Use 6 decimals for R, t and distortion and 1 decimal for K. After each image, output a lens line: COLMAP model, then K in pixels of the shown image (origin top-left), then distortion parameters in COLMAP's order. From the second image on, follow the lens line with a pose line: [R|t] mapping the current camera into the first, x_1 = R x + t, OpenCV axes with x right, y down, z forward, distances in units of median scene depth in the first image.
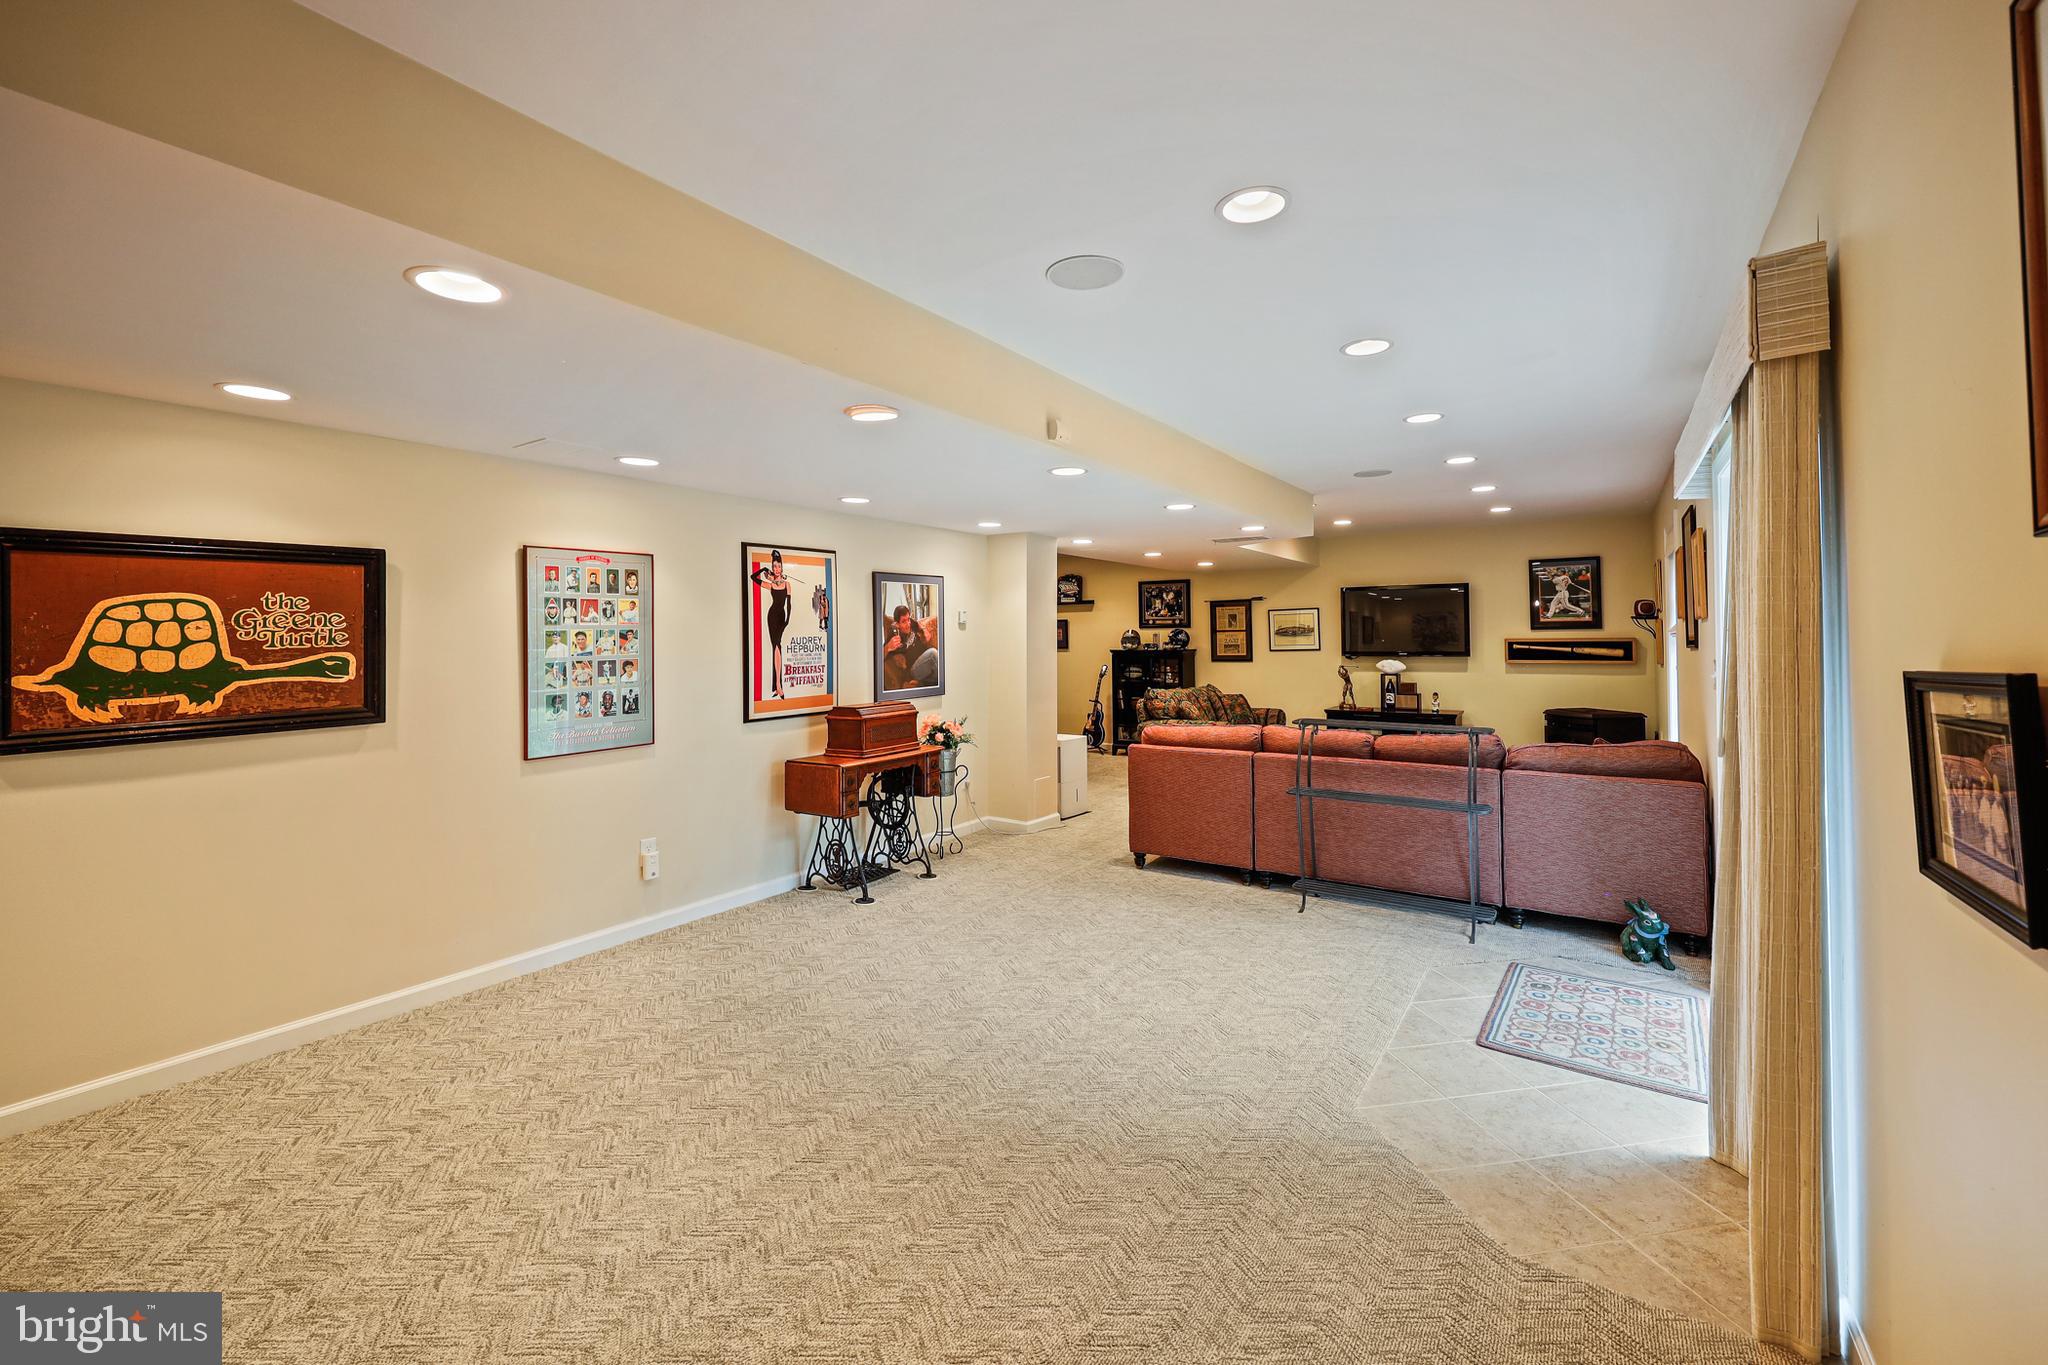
lens RADIAL K [[830.9, 0, 1024.4], [0, 830.9, 664.8], [0, 0, 1]] dist [-0.001432, -0.000678]
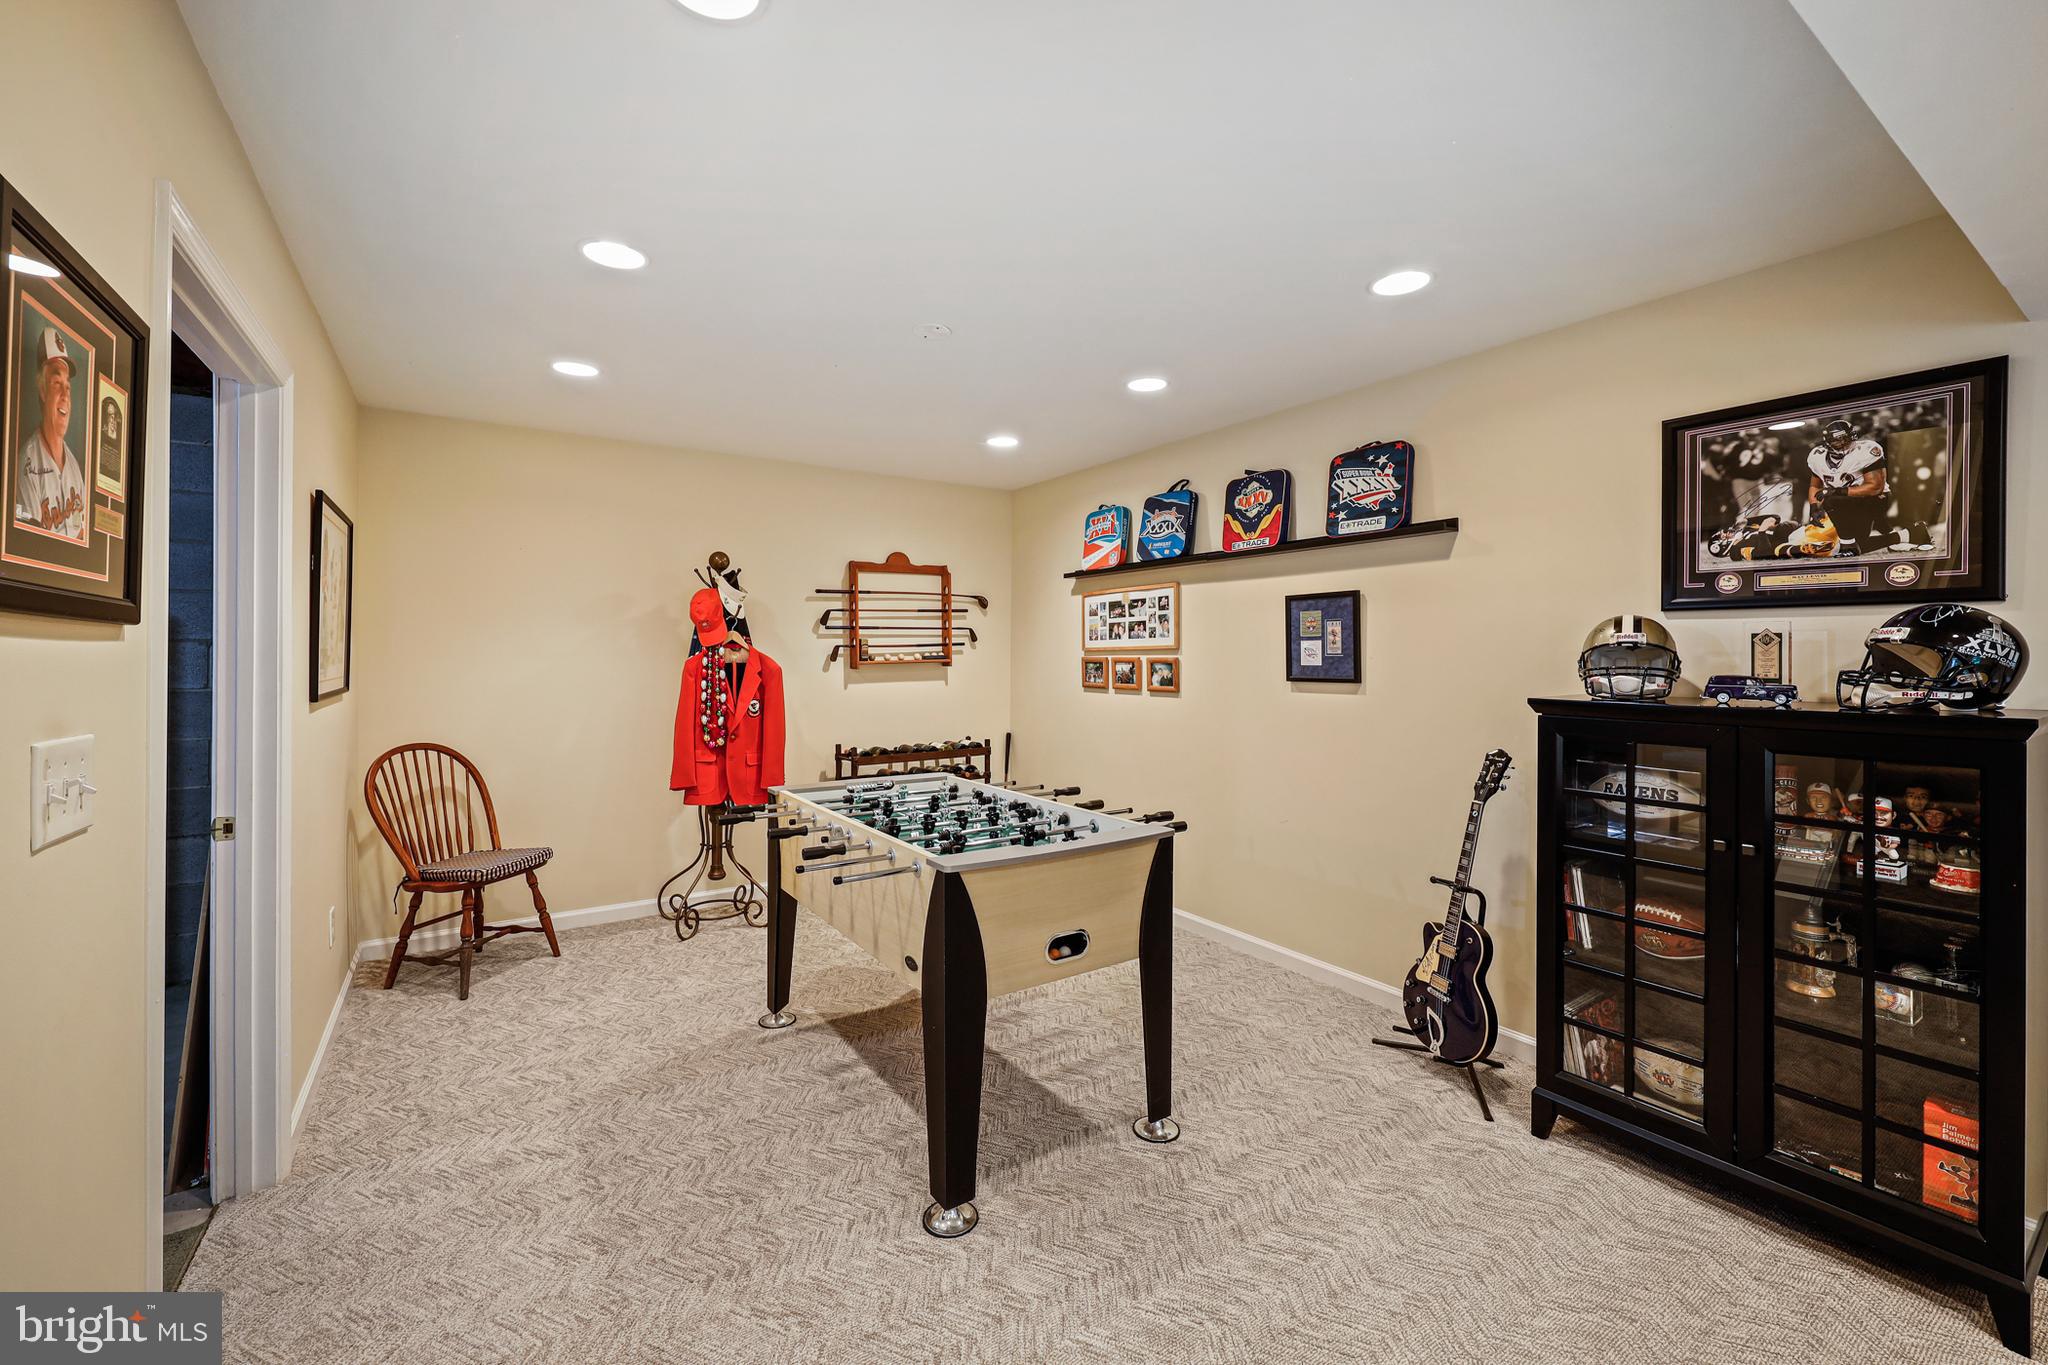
lens RADIAL K [[830.9, 0, 1013.7], [0, 830.9, 664.2], [0, 0, 1]] dist [-0.001432, -0.000678]
pose [[0.923393, 0.011678, -0.383678, 0.055416], [-0.011306, 0.999931, 0.003224, -0.026881], [0.383689, 0.001361, 0.923461, 0.704242]]
